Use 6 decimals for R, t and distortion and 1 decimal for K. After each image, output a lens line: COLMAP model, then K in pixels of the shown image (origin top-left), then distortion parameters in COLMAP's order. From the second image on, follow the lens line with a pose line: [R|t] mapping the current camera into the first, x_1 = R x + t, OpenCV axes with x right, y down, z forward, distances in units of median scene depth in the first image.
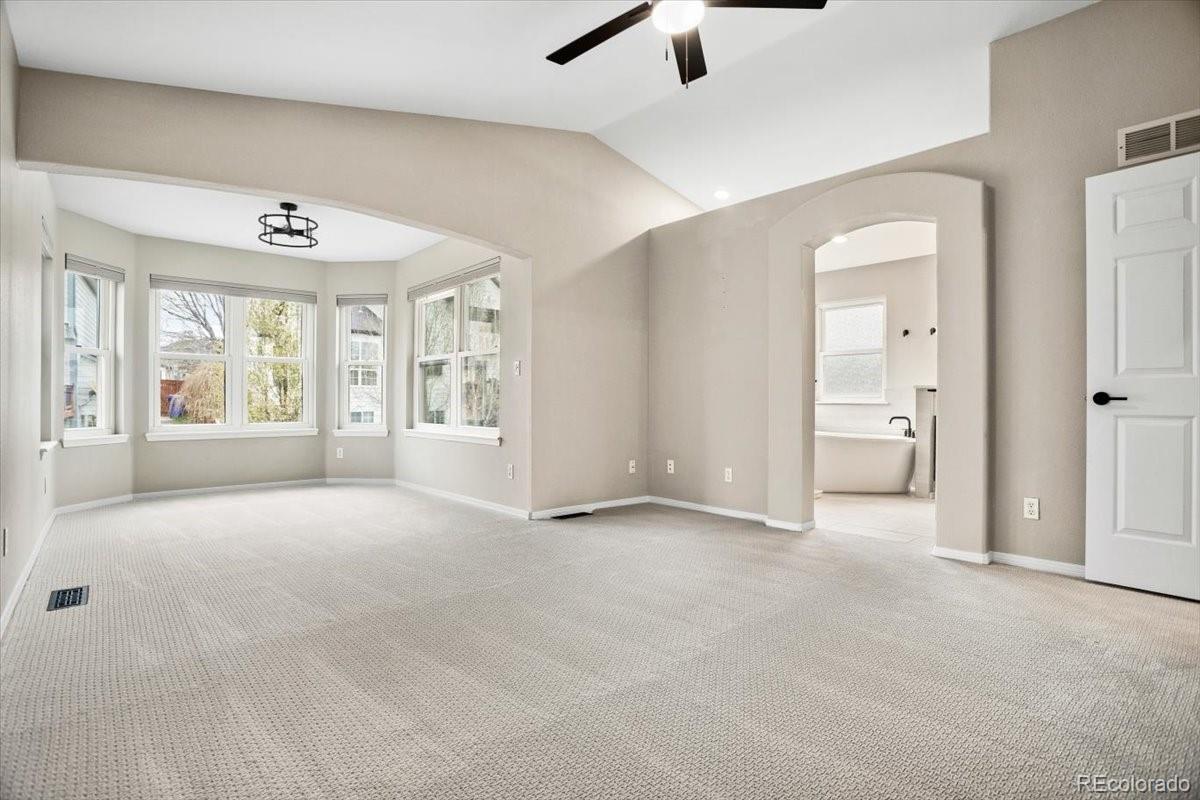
lens RADIAL K [[566.0, 0, 600.0], [0, 566.0, 400.0], [0, 0, 1]] dist [-0.002010, -0.000025]
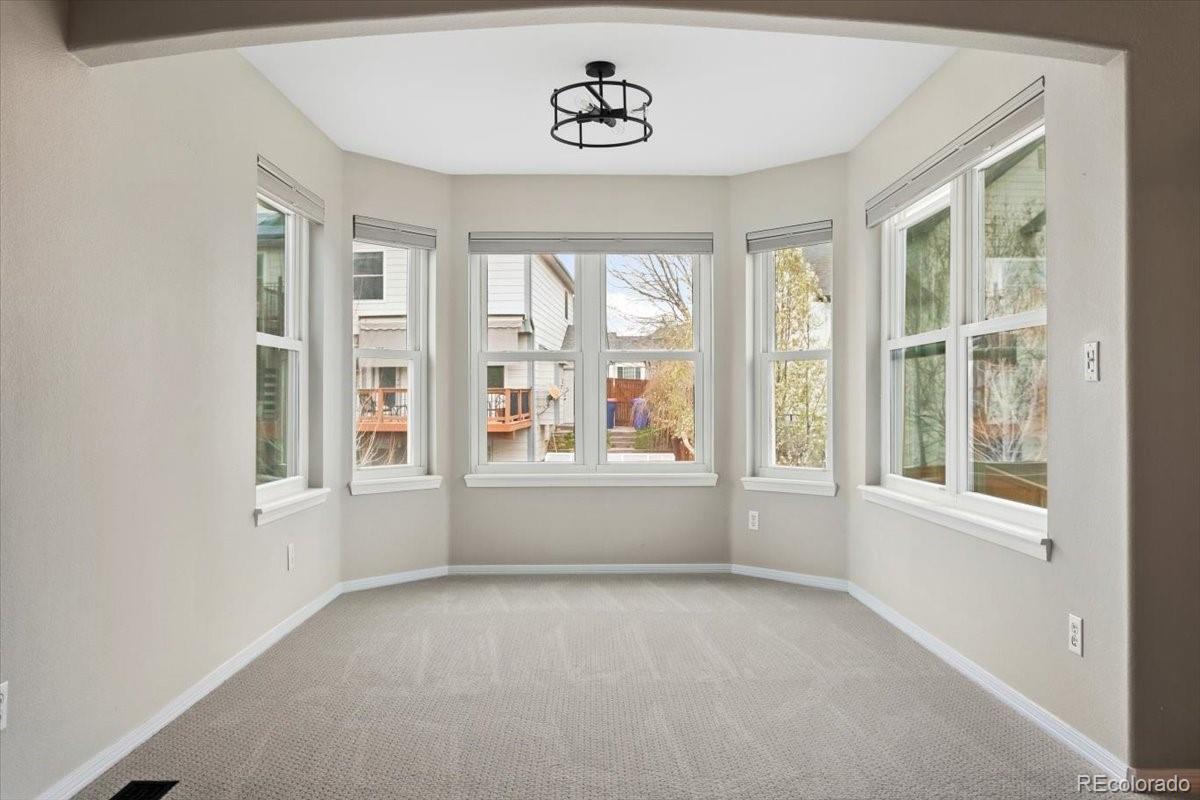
lens RADIAL K [[881.4, 0, 600.0], [0, 881.4, 400.0], [0, 0, 1]] dist [0.000800, 0.002124]
pose [[0.748985, 0.001821, -0.662584, -0.004235], [-0.003741, 0.999992, -0.001481, -0.021951], [0.662576, 0.003588, 0.748986, 0.268361]]
